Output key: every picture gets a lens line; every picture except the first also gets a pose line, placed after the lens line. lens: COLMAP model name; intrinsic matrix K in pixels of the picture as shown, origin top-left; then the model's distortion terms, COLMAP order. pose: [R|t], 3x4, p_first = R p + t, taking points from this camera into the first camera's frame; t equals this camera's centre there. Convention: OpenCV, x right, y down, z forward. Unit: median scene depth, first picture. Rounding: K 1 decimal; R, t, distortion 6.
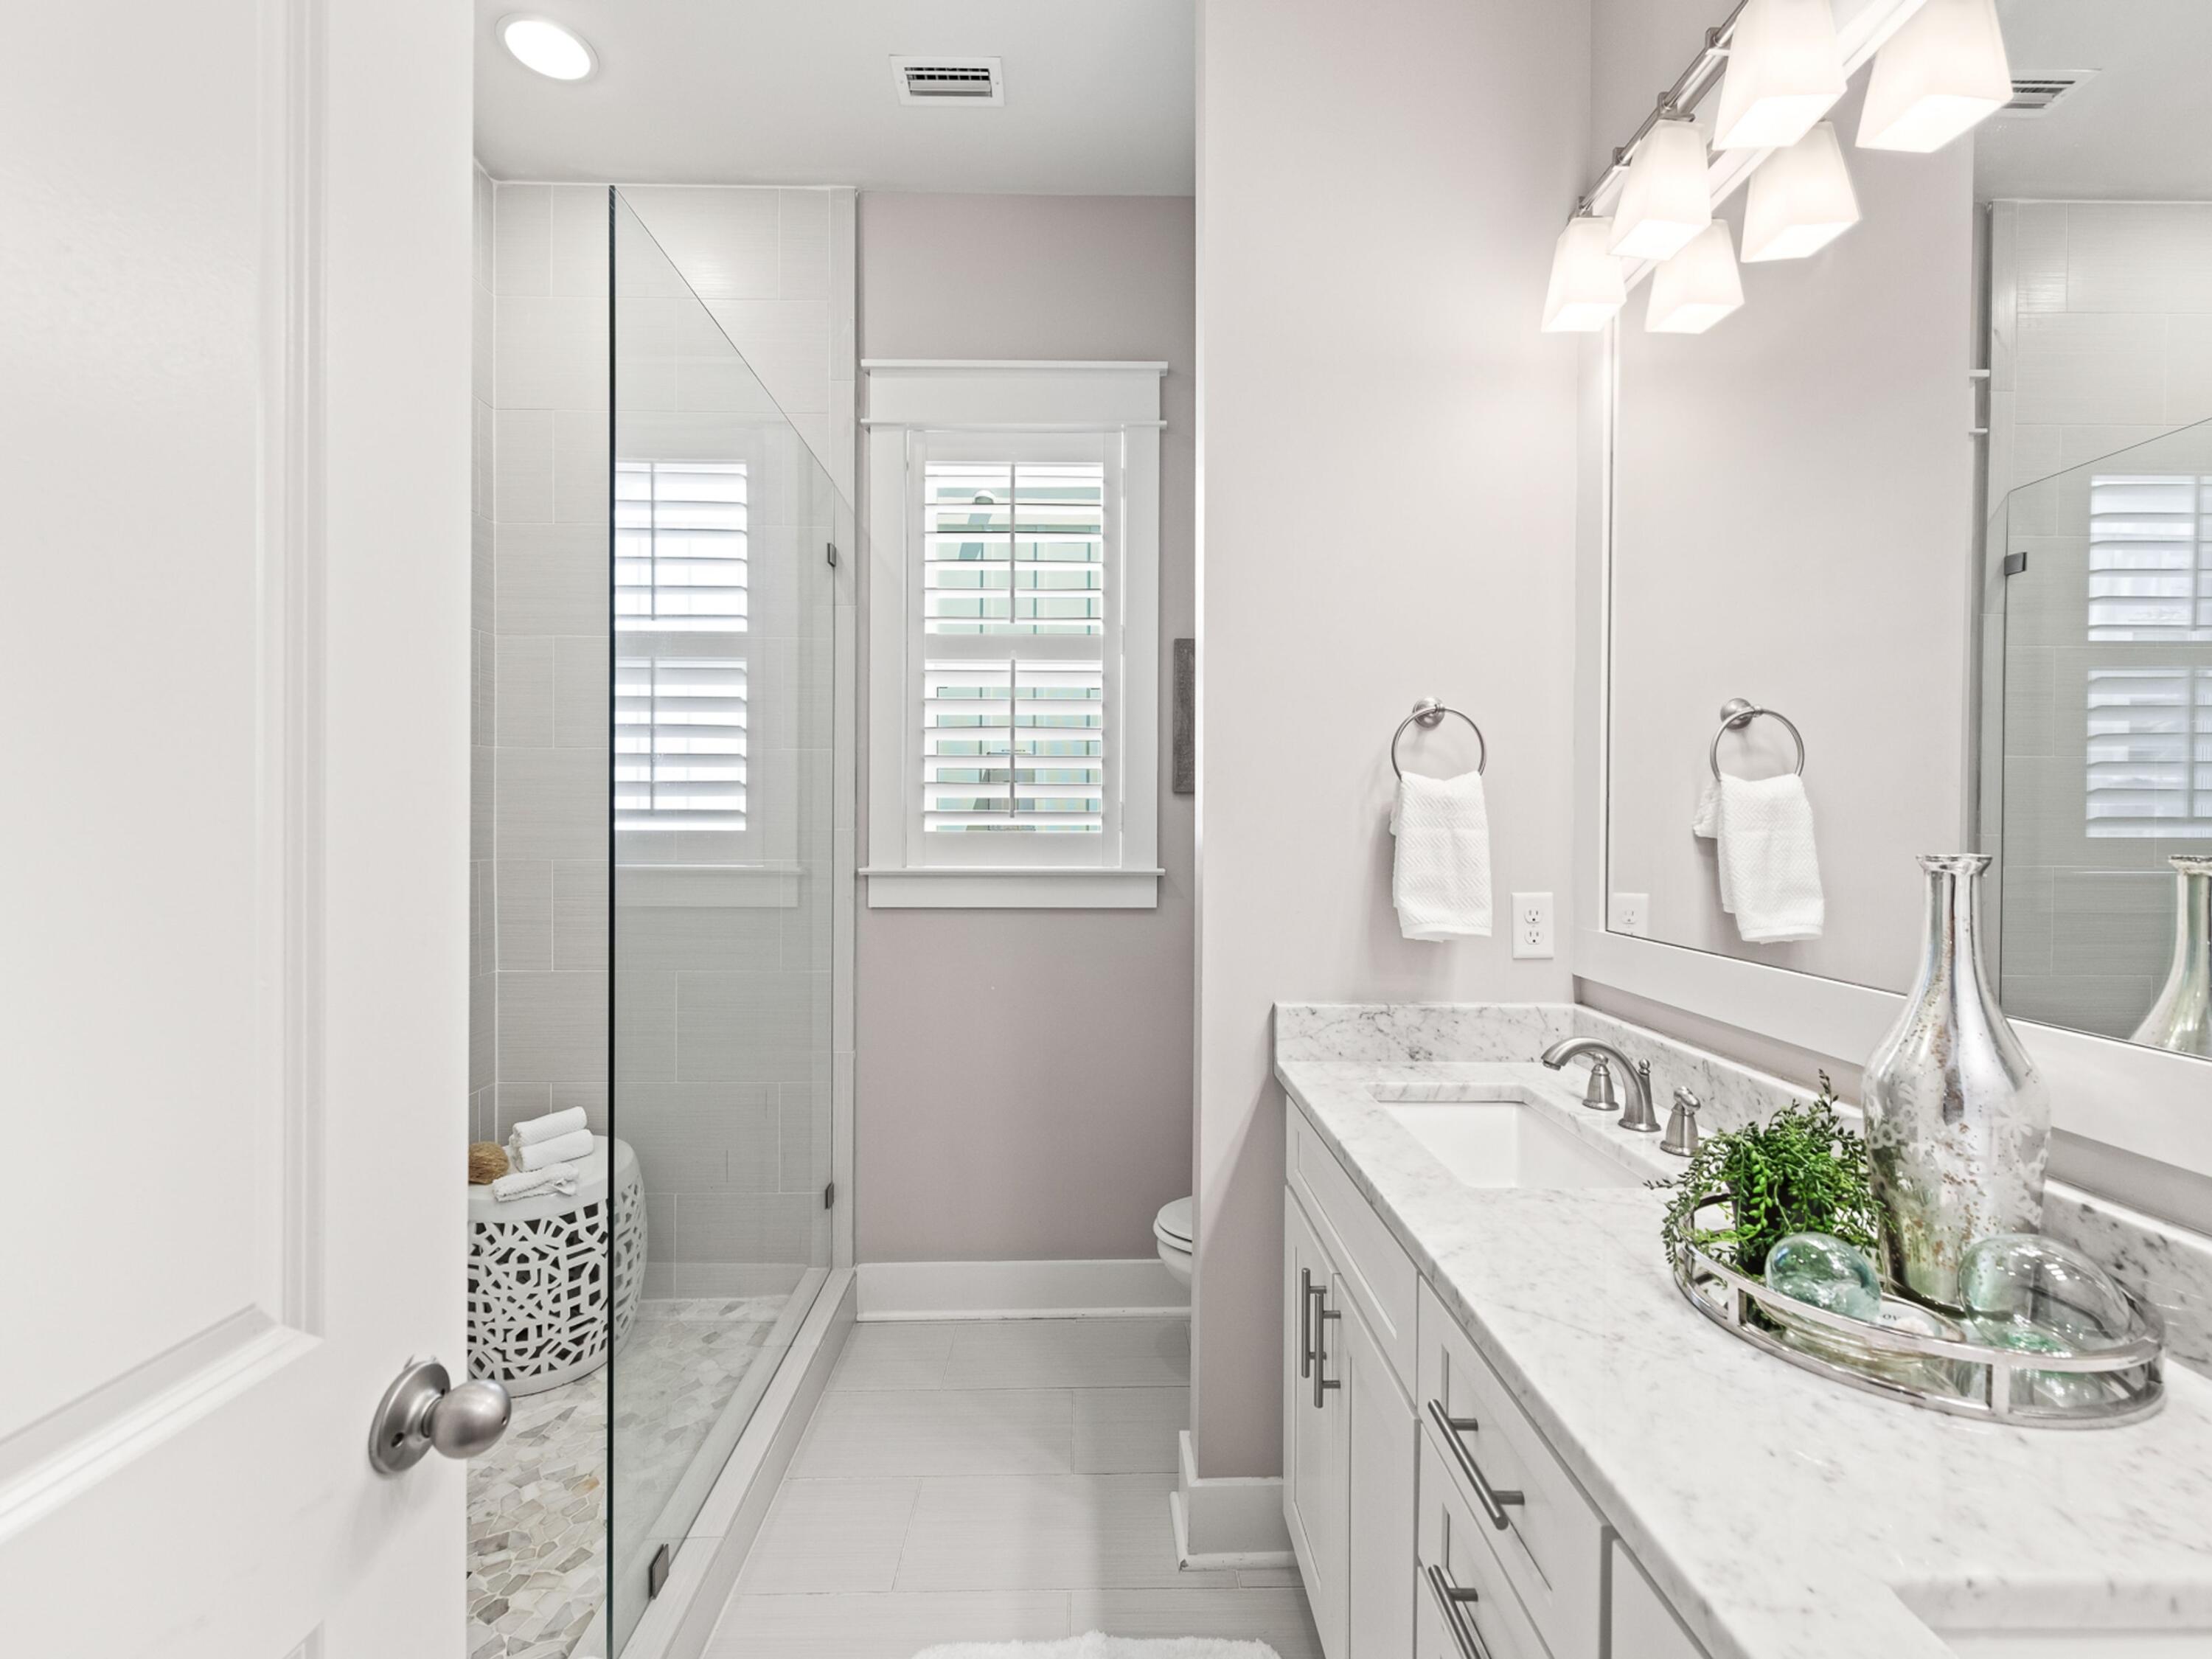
lens RADIAL K [[1001.8, 0, 1064.2], [0, 1001.8, 822.4], [0, 0, 1]] dist [0.000262, -0.002095]
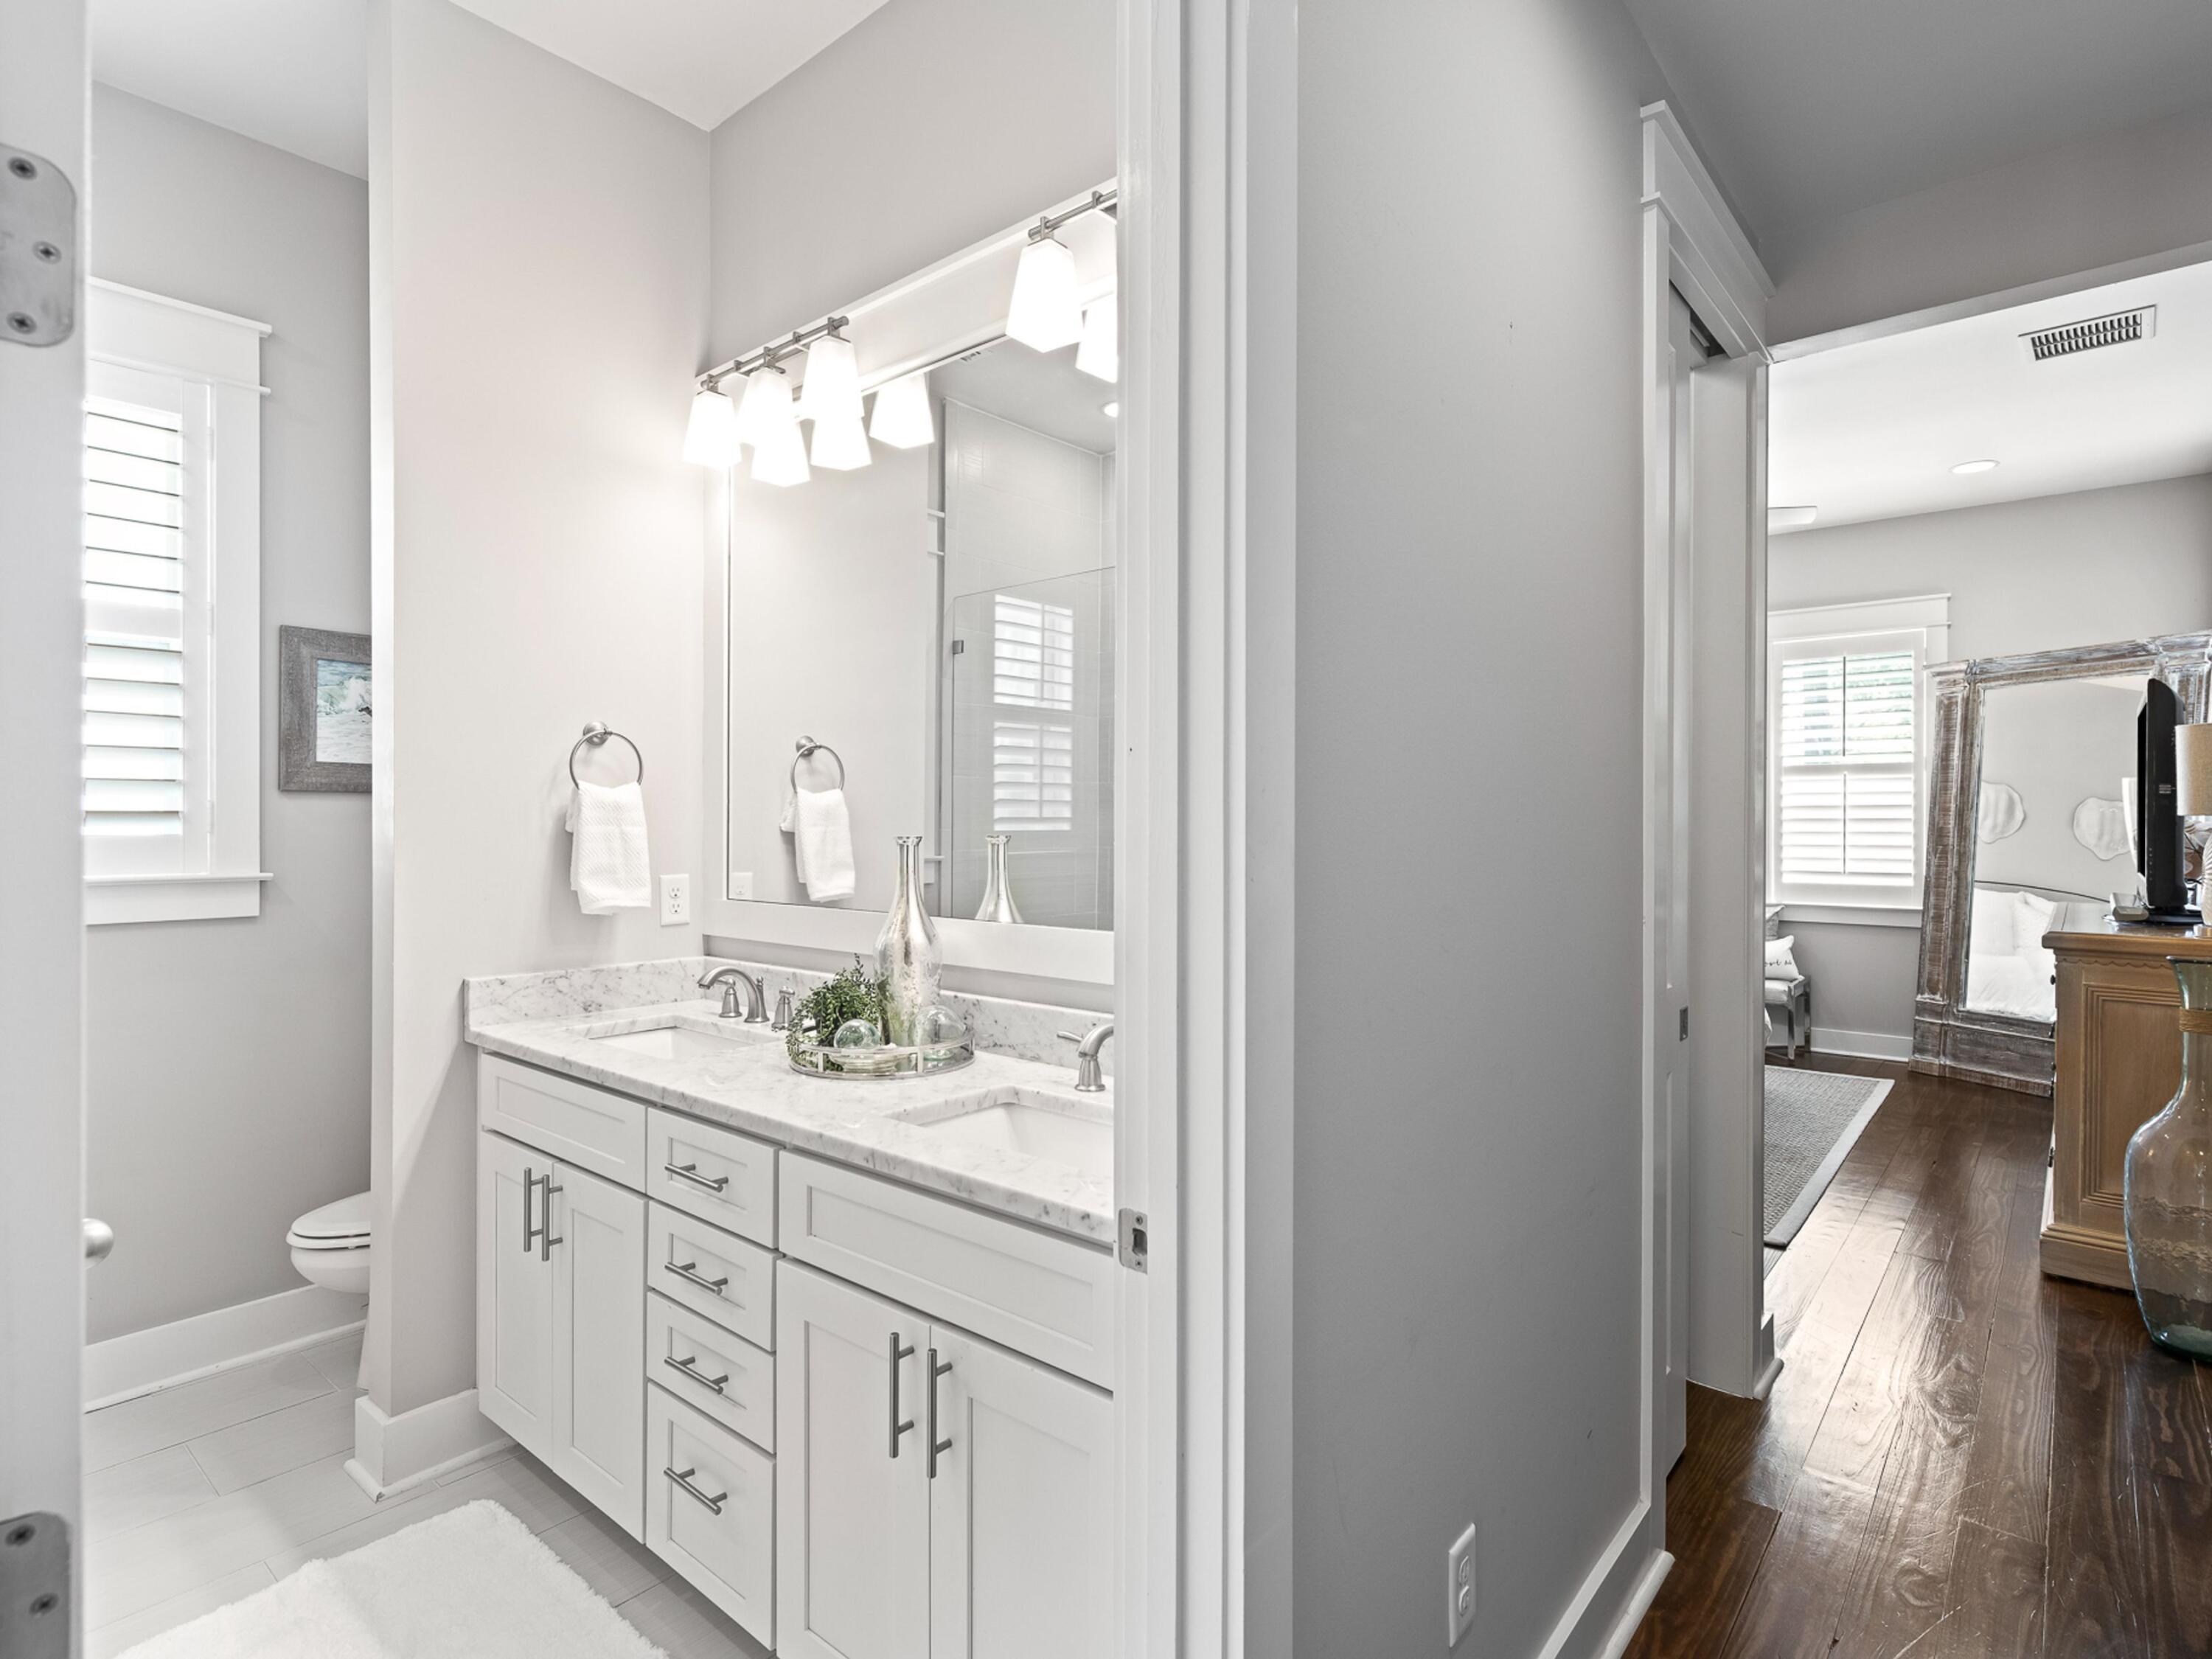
lens RADIAL K [[1141.0, 0, 1103.4], [0, 1141.0, 825.1], [0, 0, 1]] dist [0.024435, 0.001147]
pose [[0.647408, -0.004664, 0.762129, -0.333588], [0.003004, 0.999989, 0.003568, 0.001136], [-0.762137, -0.000020, 0.647415, -0.430202]]
